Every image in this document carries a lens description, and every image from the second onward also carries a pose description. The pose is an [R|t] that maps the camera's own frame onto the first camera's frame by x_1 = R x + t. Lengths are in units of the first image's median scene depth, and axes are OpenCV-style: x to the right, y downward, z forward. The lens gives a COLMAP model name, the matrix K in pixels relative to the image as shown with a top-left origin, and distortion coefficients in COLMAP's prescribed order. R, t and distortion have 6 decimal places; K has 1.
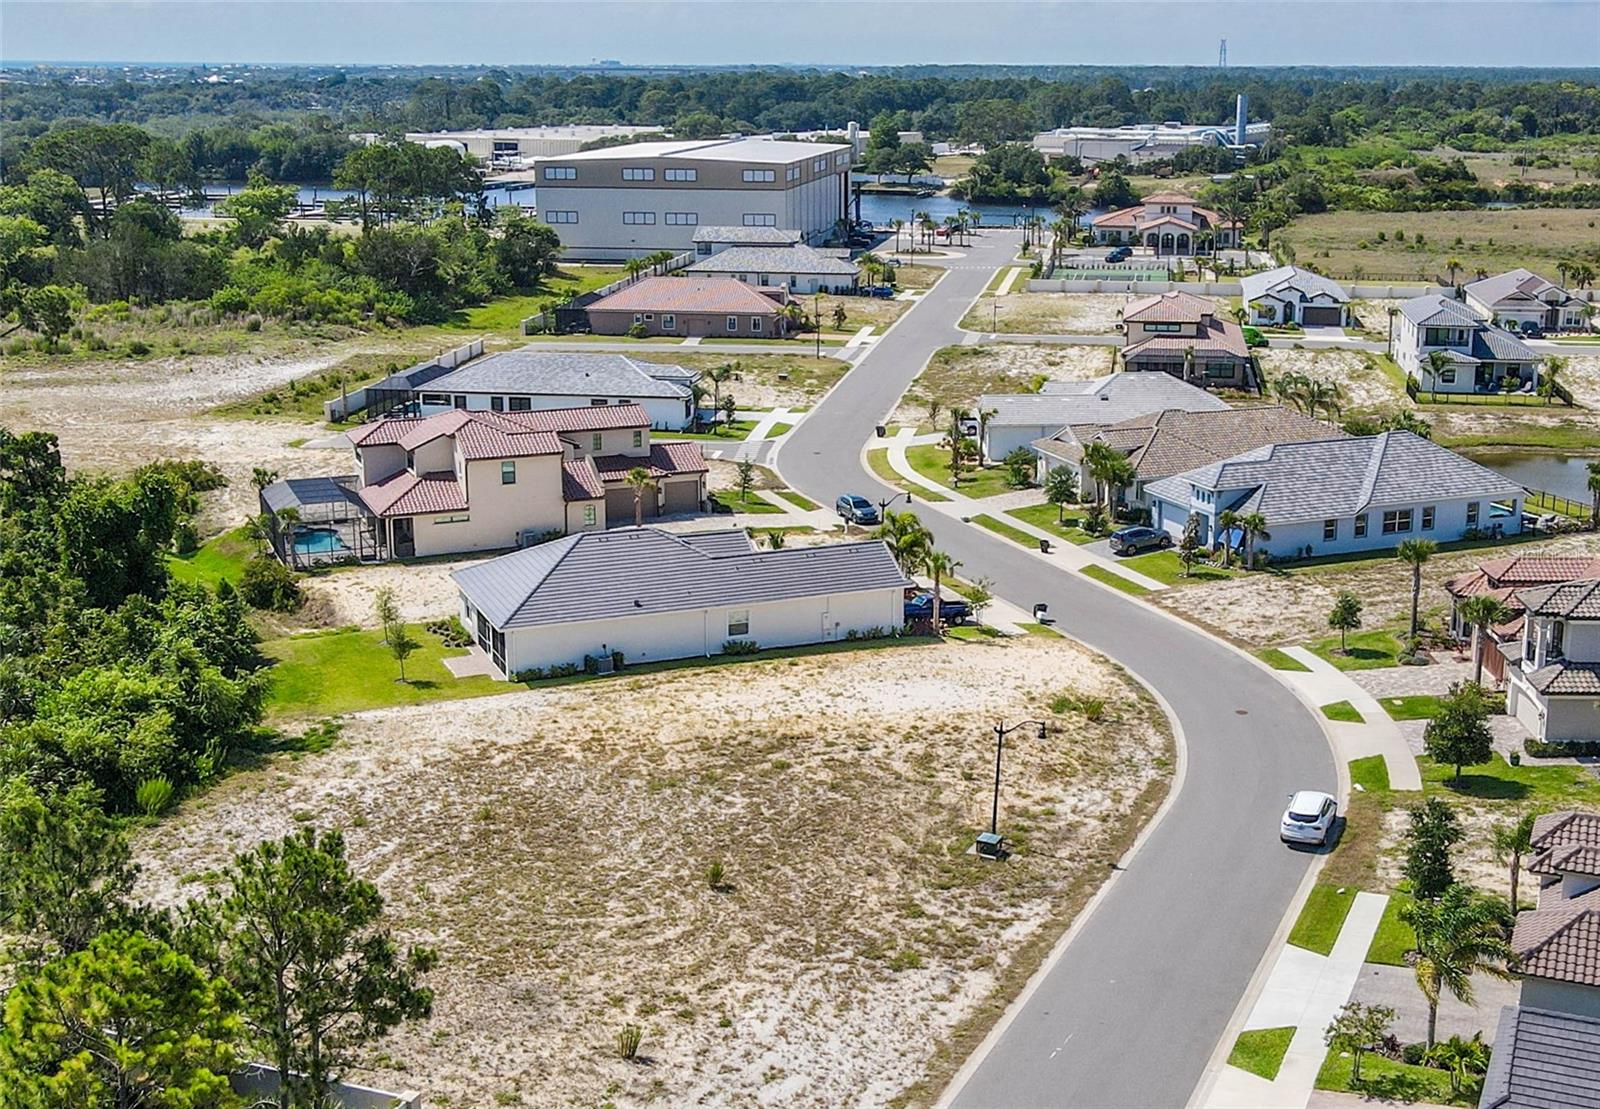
lens RADIAL K [[1994.7, 0, 918.6], [0, 1994.7, 559.4], [0, 0, 1]] dist [-0.018087, 0.070074]
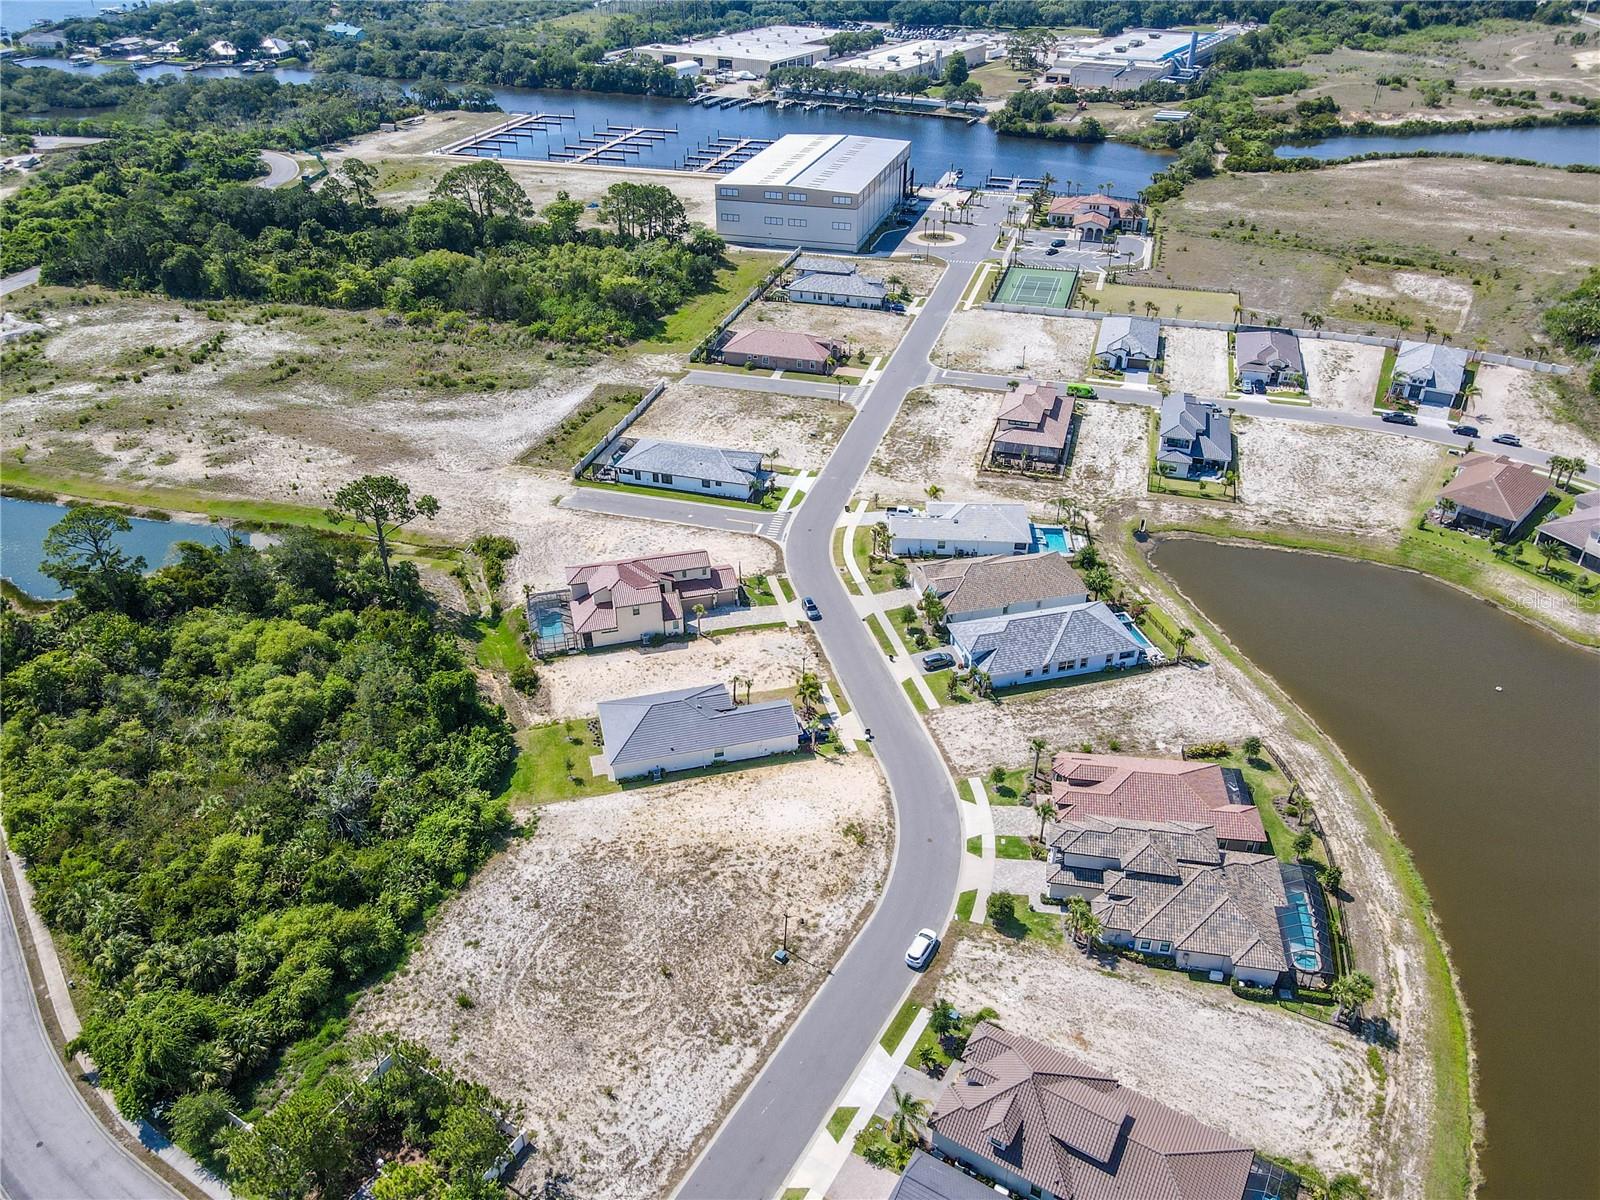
lens RADIAL K [[1185.6, 0, 797.7], [0, 1185.6, 573.7], [0, 0, 1]] dist [-0.011667, 0.050670]
pose [[0.985314, 0.079370, -0.151183, 0.176413], [-0.030774, 0.953446, 0.299988, -0.546865], [0.167955, -0.290930, 0.941887, -0.166334]]
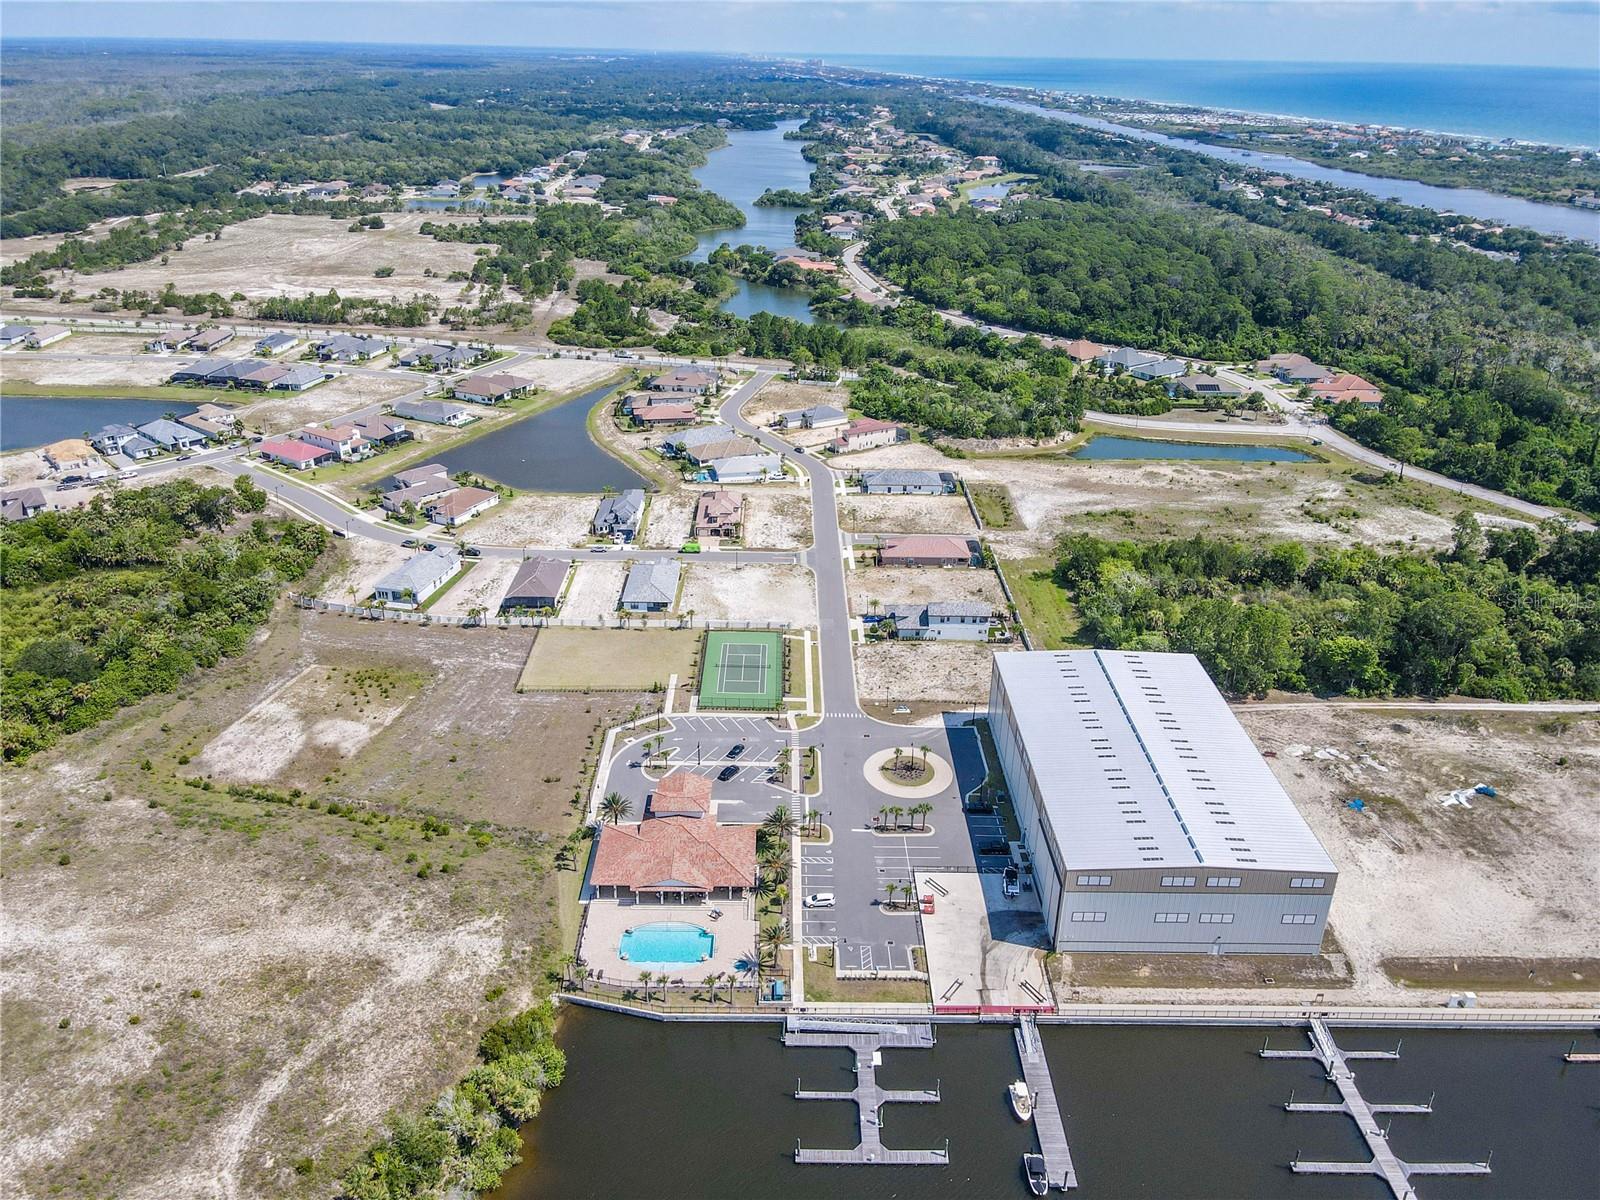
lens RADIAL K [[1185.6, 0, 797.7], [0, 1185.6, 573.7], [0, 0, 1]] dist [-0.011667, 0.050670]
pose [[-0.992038, 0.029329, -0.122473, 0.433346], [-0.052673, 0.786727, 0.615050, -2.016029], [0.114392, 0.616604, -0.778918, 4.439817]]
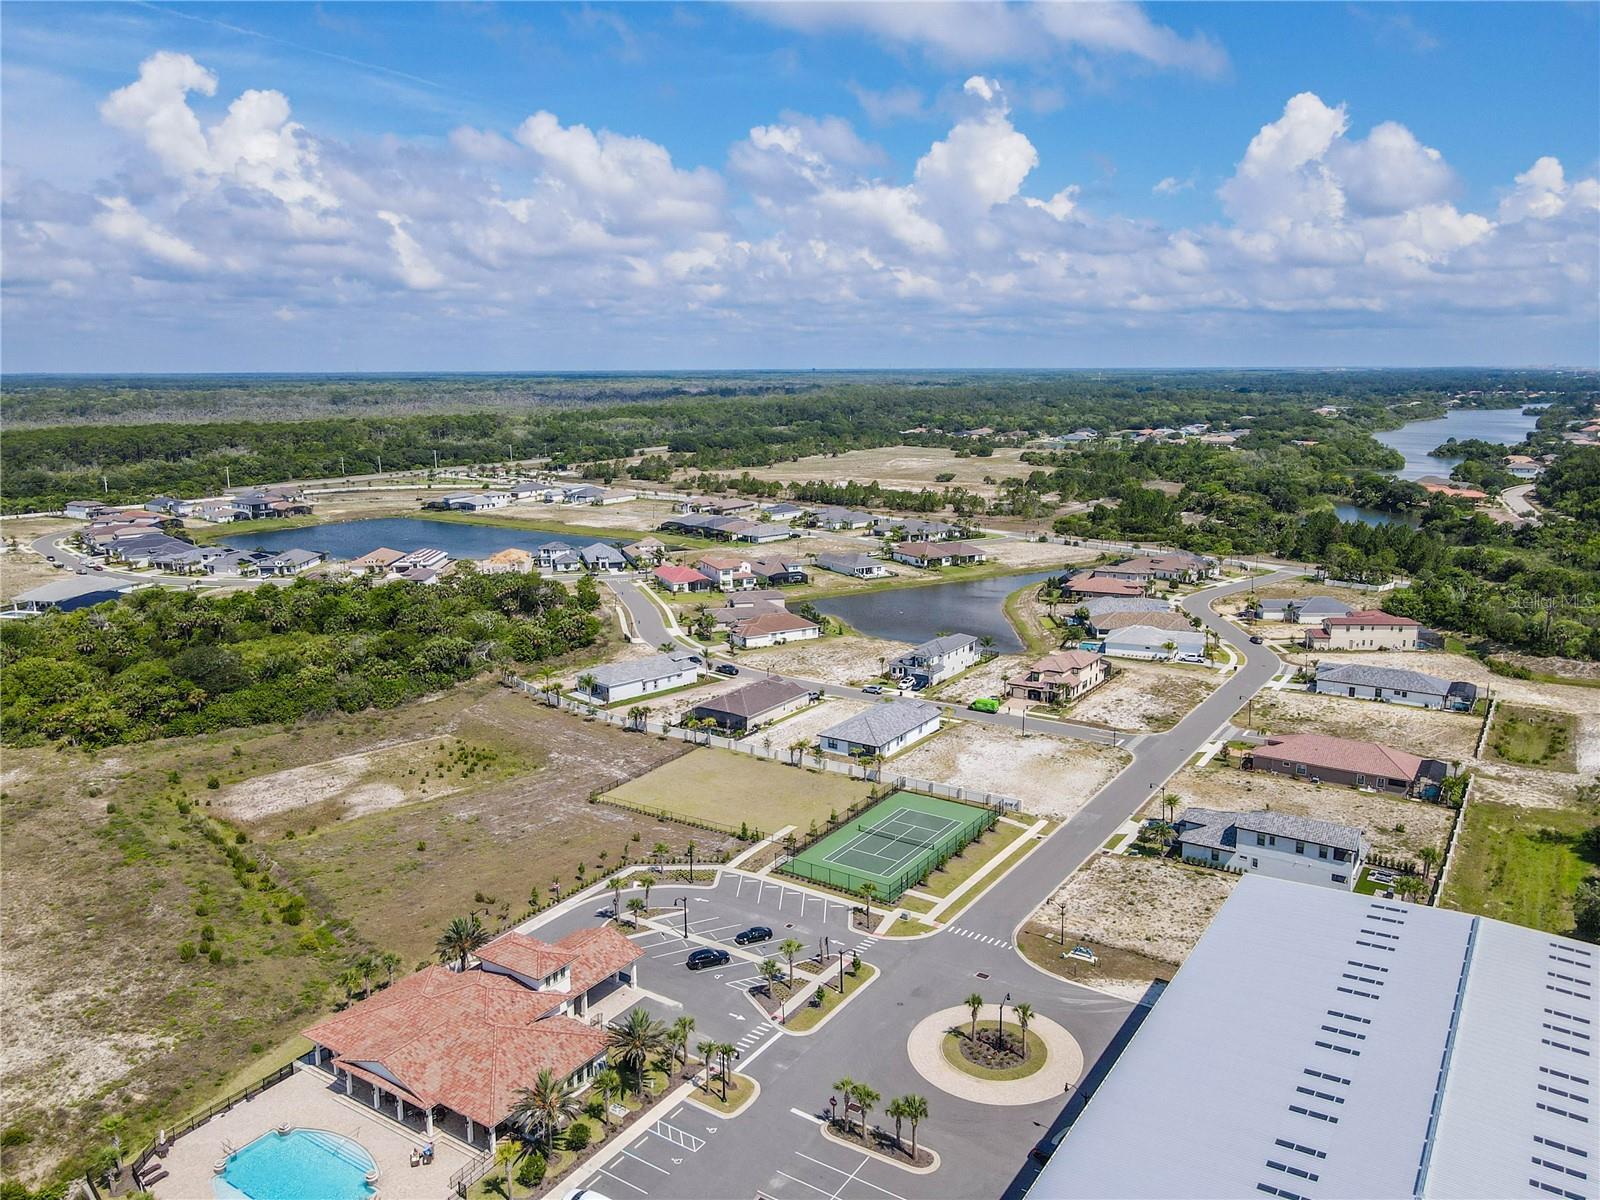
lens RADIAL K [[1192.9, 0, 797.5], [0, 1192.9, 582.6], [0, 0, 1]] dist [-0.014367, 0.050248]
pose [[-0.893842, -0.084595, 0.440329, -0.283263], [0.106800, 0.913609, 0.392317, -1.293217], [-0.435476, 0.397697, -0.807588, 3.827225]]
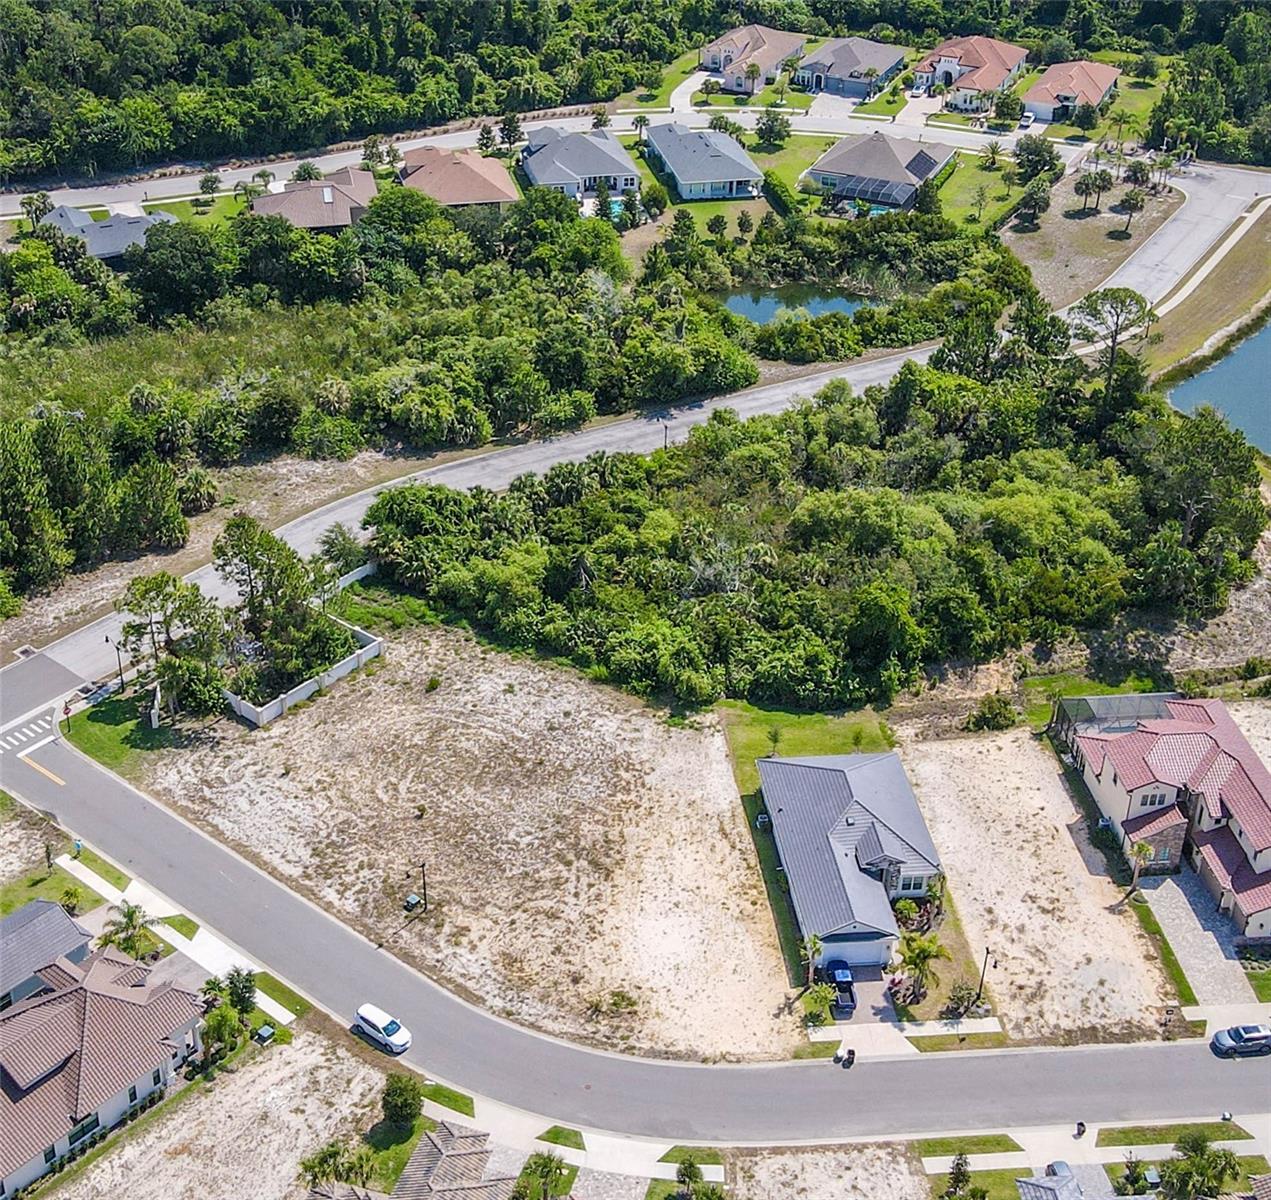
lens RADIAL K [[1866.8, 0, 525.2], [0, 1866.8, 596.7], [0, 0, 1]] dist [-0.020069, 0.075949]
pose [[-0.348146, 0.491576, -0.798215, 0.978458], [-0.226602, 0.782103, 0.580488, -0.880183], [0.909641, 0.382972, -0.160893, 0.950266]]
